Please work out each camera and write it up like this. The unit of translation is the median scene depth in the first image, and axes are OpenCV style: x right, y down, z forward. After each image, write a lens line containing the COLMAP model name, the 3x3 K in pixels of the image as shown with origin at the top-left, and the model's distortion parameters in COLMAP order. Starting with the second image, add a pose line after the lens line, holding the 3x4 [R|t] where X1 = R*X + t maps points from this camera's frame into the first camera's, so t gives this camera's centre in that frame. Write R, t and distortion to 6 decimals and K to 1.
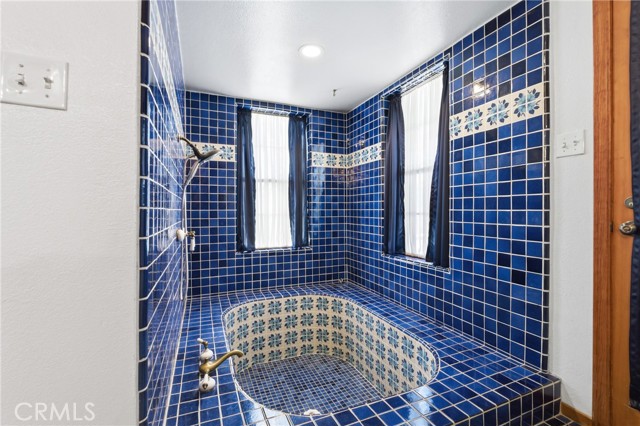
lens RADIAL K [[282.6, 0, 320.6], [0, 282.6, 213.2], [0, 0, 1]] dist [-0.000061, -0.000113]
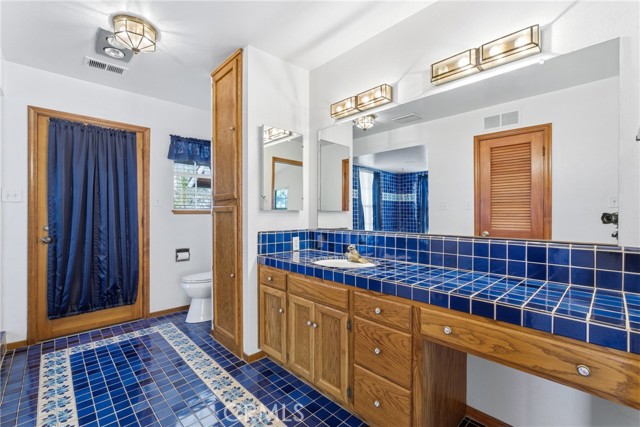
lens RADIAL K [[282.6, 0, 320.7], [0, 282.6, 213.5], [0, 0, 1]] dist [-0.000061, -0.000113]
pose [[-0.008061, -0.001388, 0.999967, -1.025552], [0.001217, 0.999998, 0.001397, -0.142089], [-0.999967, 0.001228, -0.008059, -1.032005]]
